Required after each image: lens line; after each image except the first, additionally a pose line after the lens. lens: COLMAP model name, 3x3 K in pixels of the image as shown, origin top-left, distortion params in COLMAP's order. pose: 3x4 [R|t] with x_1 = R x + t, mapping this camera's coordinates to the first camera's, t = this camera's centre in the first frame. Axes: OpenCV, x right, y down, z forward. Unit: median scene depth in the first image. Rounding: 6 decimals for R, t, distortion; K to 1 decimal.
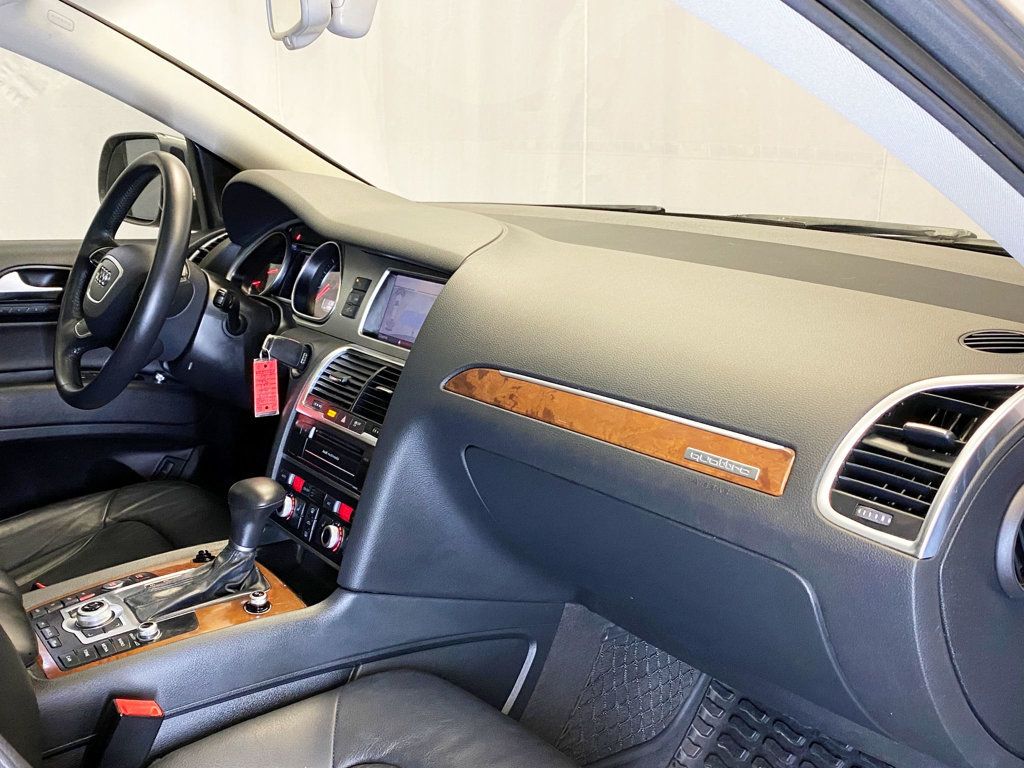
lens RADIAL K [[1081.6, 0, 512.0], [0, 1081.6, 384.0], [0, 0, 1]] dist [0.155796, -0.415988]
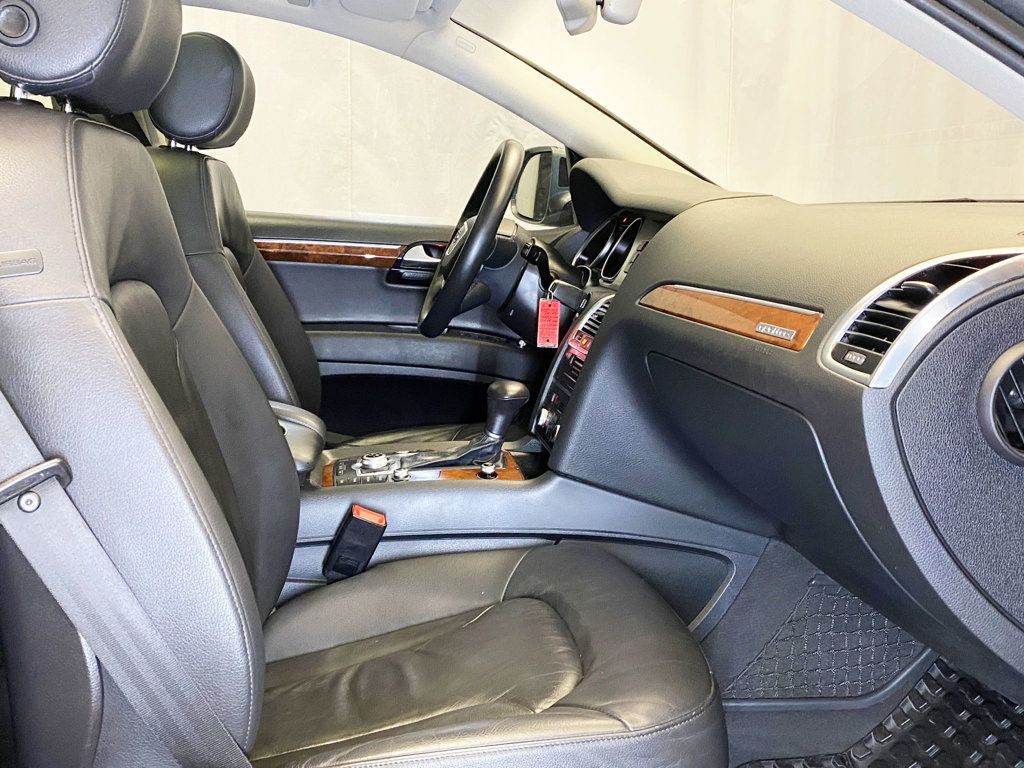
lens RADIAL K [[1081.6, 0, 512.0], [0, 1081.6, 384.0], [0, 0, 1]] dist [0.155796, -0.415988]
pose [[0.884032, 0.092272, -0.458228, 0.324754], [-0.130823, 0.989986, -0.053037, 0.152830], [0.448746, 0.106833, 0.887251, -0.085545]]
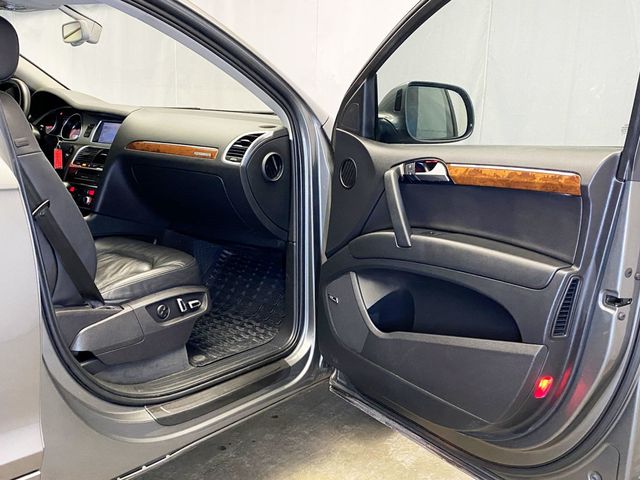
lens RADIAL K [[676.0, 0, 320.0], [0, 676.0, 240.0], [0, 0, 1]] dist [0.155796, -0.415988]
pose [[0.963922, -0.015698, 0.265722, -0.044784], [0.025052, 0.999179, -0.031847, 0.335315], [-0.265004, 0.037355, 0.963524, -1.081347]]
